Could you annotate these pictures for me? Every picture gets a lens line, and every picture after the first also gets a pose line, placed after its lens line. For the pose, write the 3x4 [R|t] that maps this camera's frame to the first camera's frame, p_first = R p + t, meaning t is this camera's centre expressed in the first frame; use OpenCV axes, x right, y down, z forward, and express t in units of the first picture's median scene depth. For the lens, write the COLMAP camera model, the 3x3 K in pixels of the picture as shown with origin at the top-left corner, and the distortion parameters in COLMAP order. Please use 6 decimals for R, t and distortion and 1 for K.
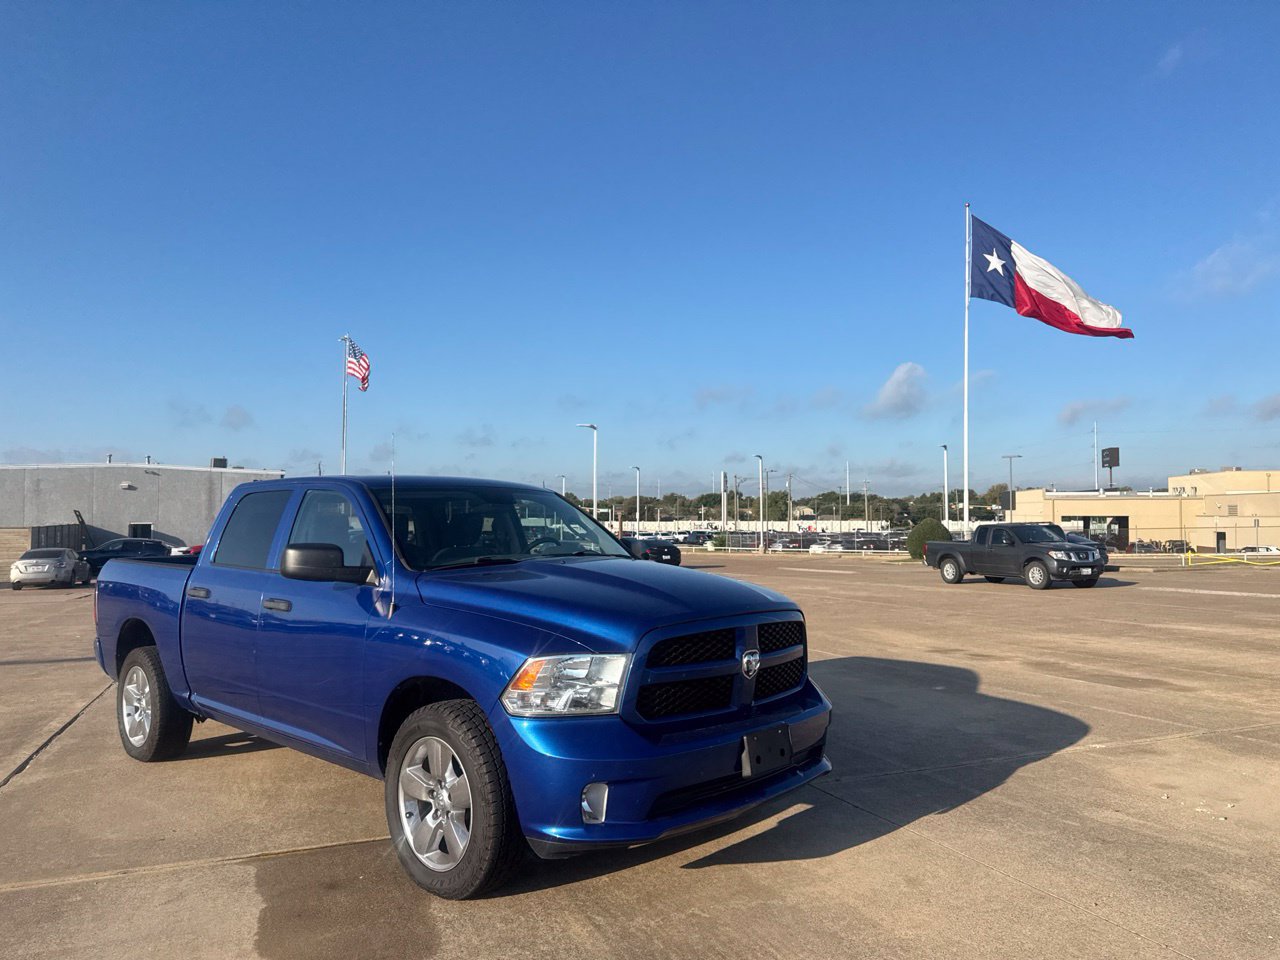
lens RADIAL K [[905.1, 0, 631.5], [0, 905.1, 485.2], [0, 0, 1]] dist [0.048190, -0.066702]
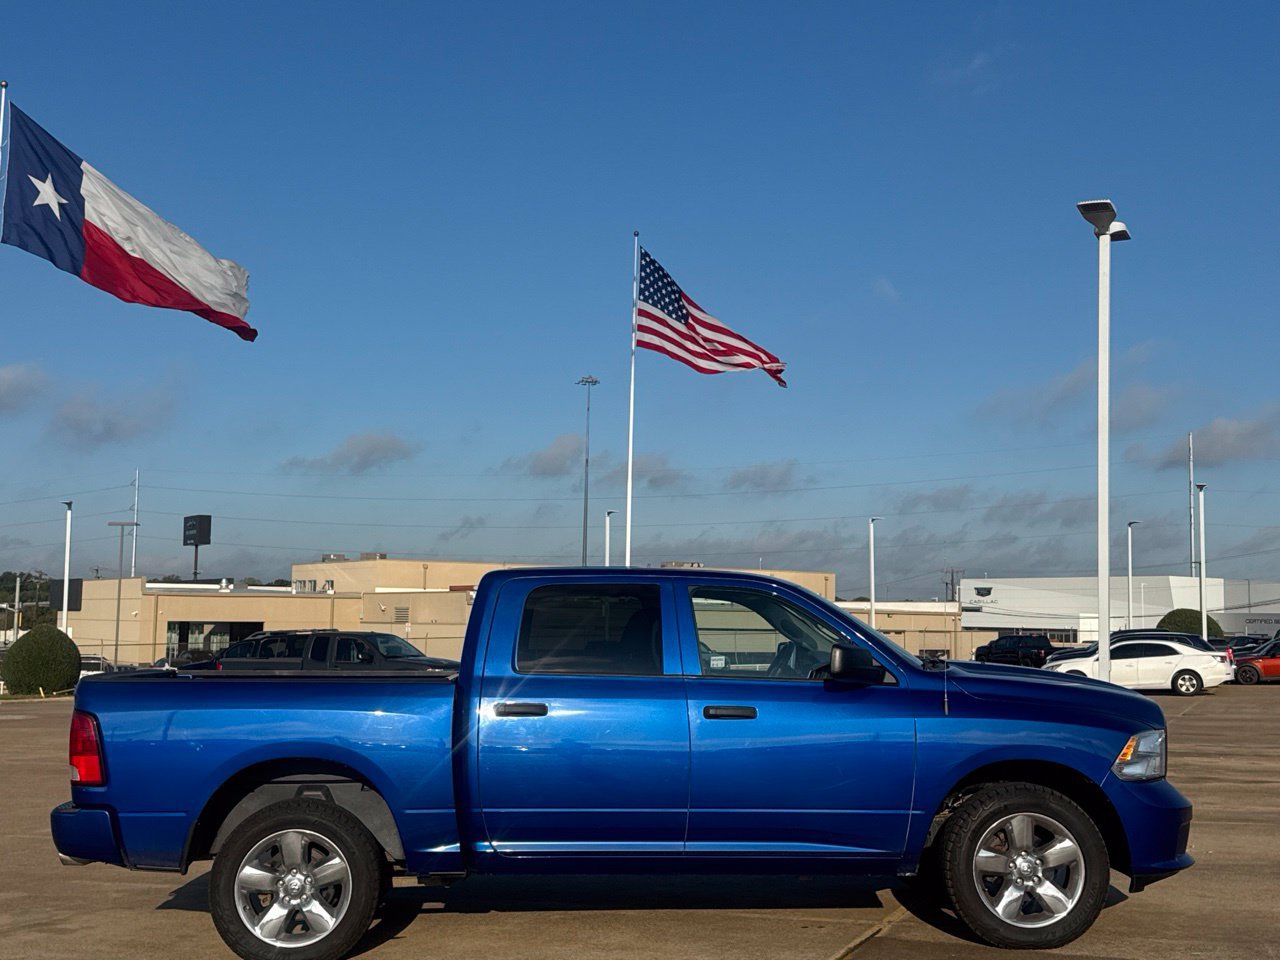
lens RADIAL K [[1610.5, 0, 626.3], [0, 1610.5, 456.9], [0, 0, 1]] dist [0.104540, -0.049730]
pose [[0.690102, 0.082817, 0.718958, -1.290782], [-0.035272, 0.996099, -0.080885, 0.000650], [-0.722852, 0.030460, 0.690332, -0.065391]]
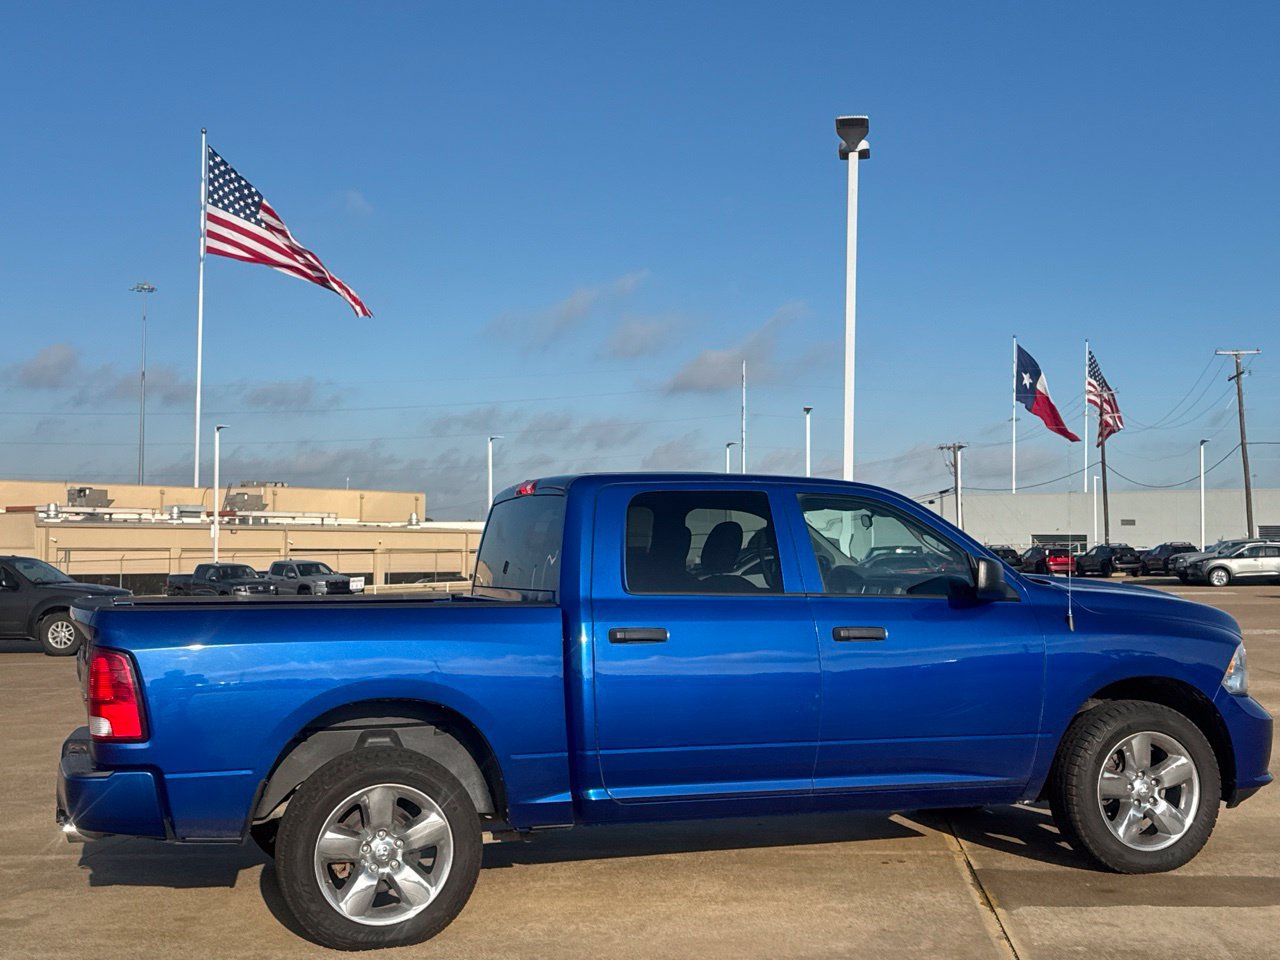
lens RADIAL K [[1612.4, 0, 615.3], [0, 1612.4, 478.4], [0, 0, 1]] dist [0.113628, -0.048107]
pose [[0.464993, 0.040699, 0.884378, -1.384231], [-0.033050, 0.999044, -0.028598, 0.022032], [-0.884697, -0.015931, 0.465894, 0.338462]]
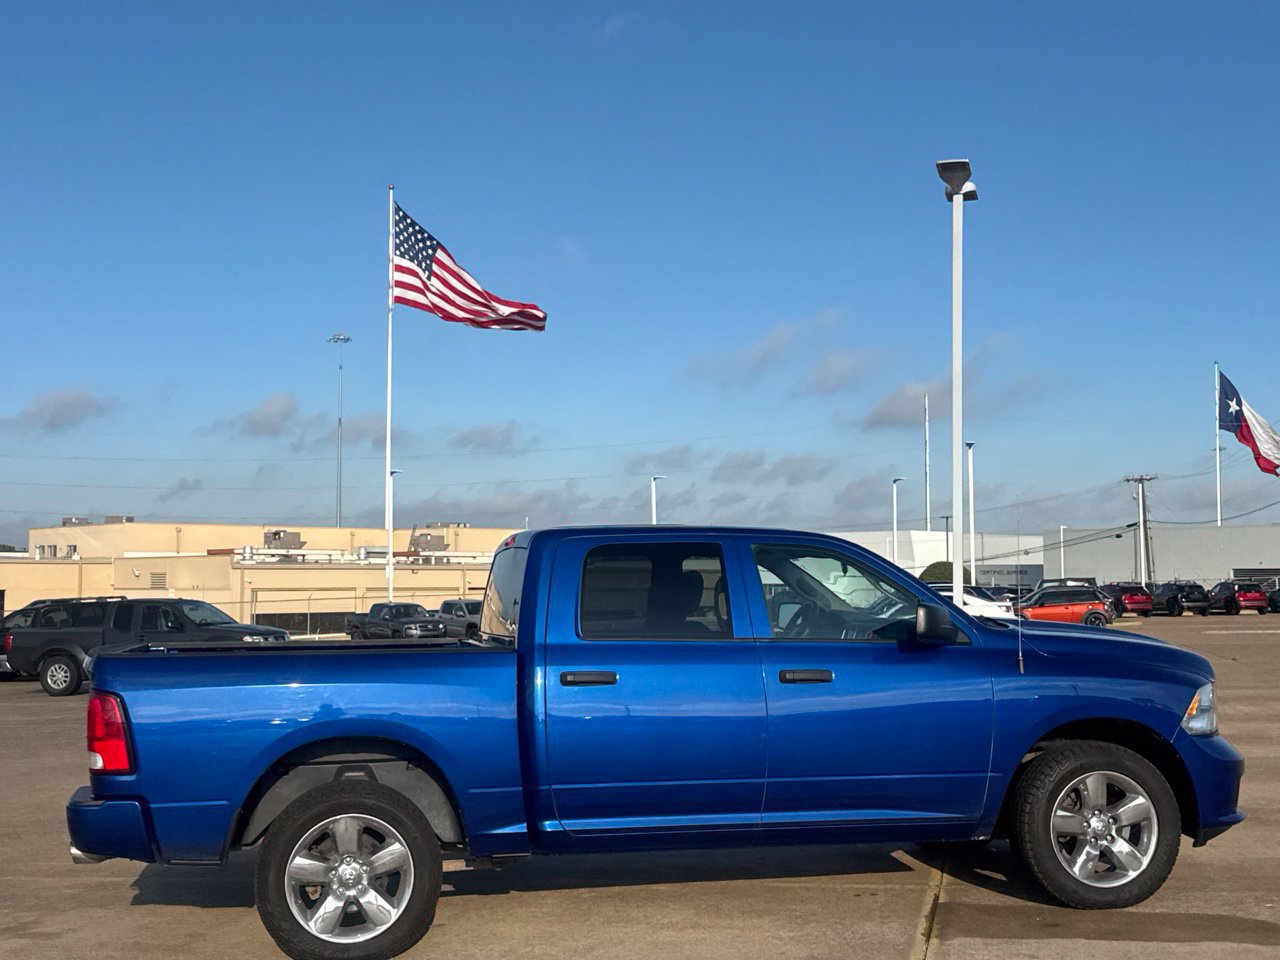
lens RADIAL K [[1612.4, 0, 615.3], [0, 1612.4, 478.4], [0, 0, 1]] dist [0.113628, -0.048107]
pose [[0.570937, 0.052438, 0.819317, -1.372669], [-0.023532, 0.998593, -0.047514, 0.007821], [-0.820656, 0.007847, 0.571368, 0.160844]]
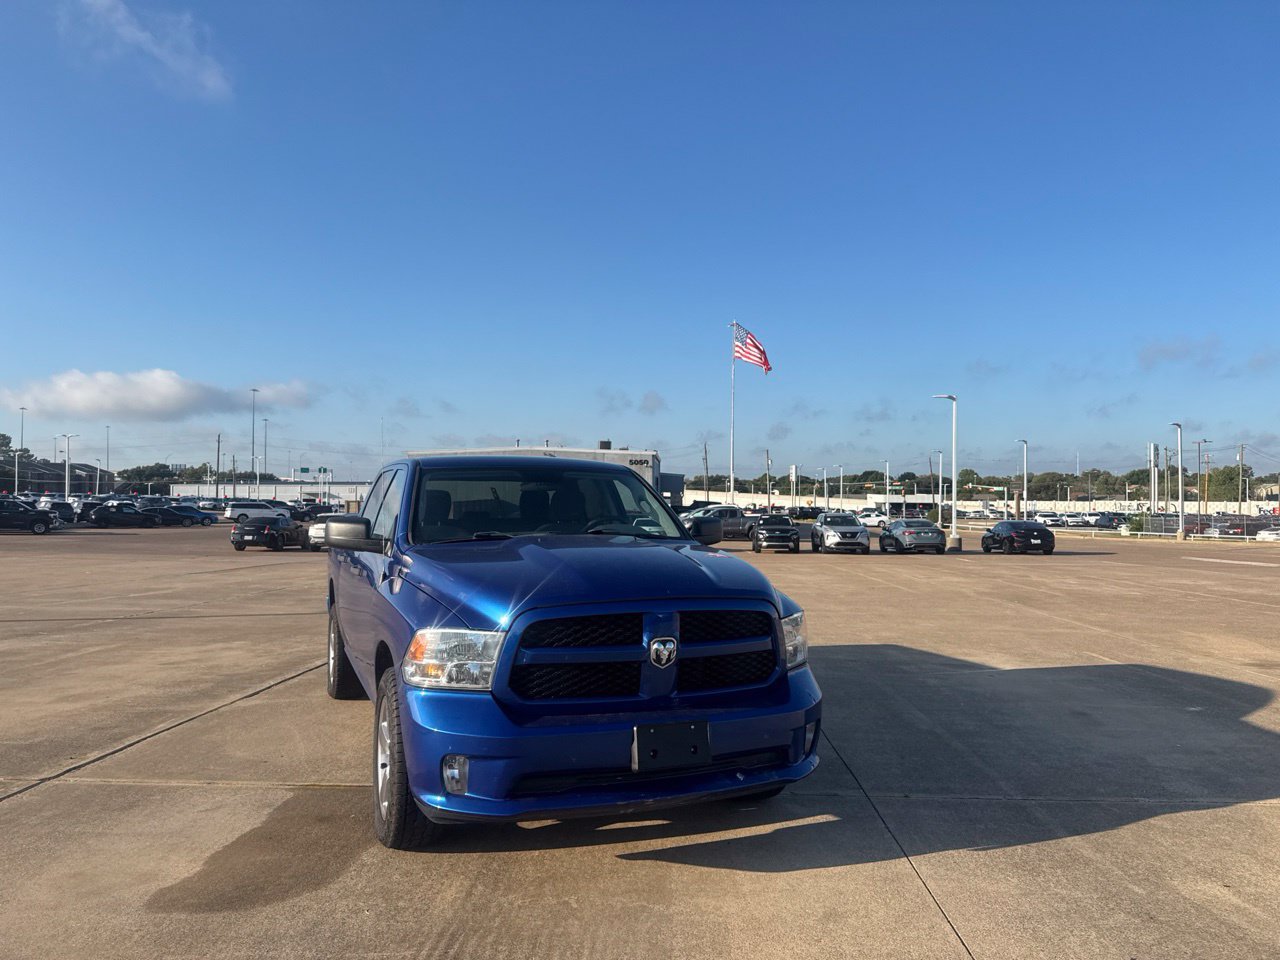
lens RADIAL K [[905.1, 0, 631.5], [0, 905.1, 485.2], [0, 0, 1]] dist [0.048190, -0.066702]
pose [[0.907944, 0.000428, -0.419092, 0.303595], [0.009891, 0.999699, 0.022450, 0.002105], [0.418976, -0.024528, 0.907666, 0.087548]]
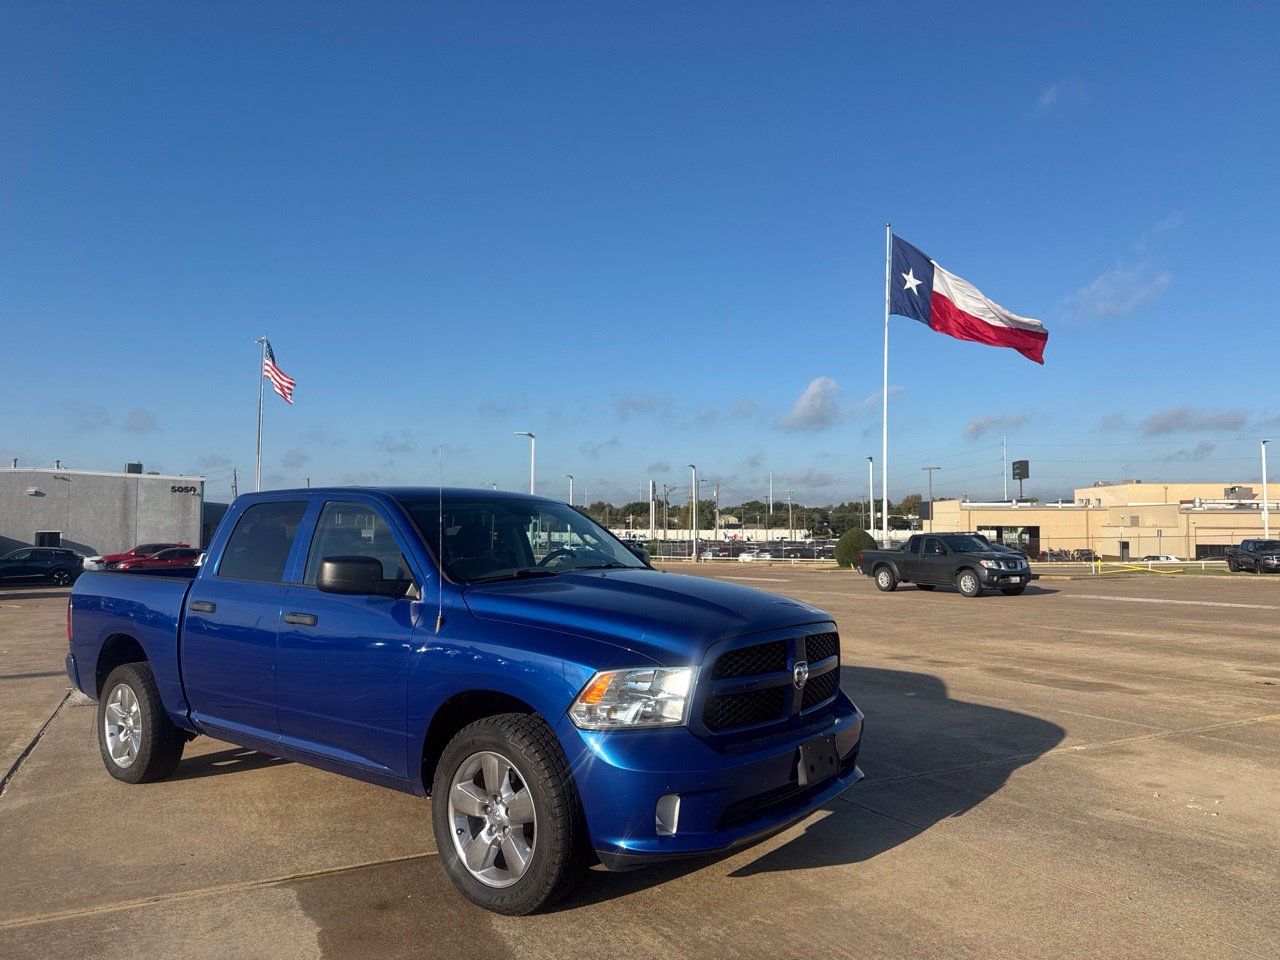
lens RADIAL K [[904.6, 0, 636.2], [0, 904.6, 481.2], [0, 0, 1]] dist [0.049321, -0.067717]
pose [[0.996057, 0.006672, 0.088463, -0.089743], [-0.005450, 0.999886, -0.014048, -0.003967], [-0.088547, 0.013510, 0.995980, -0.005823]]
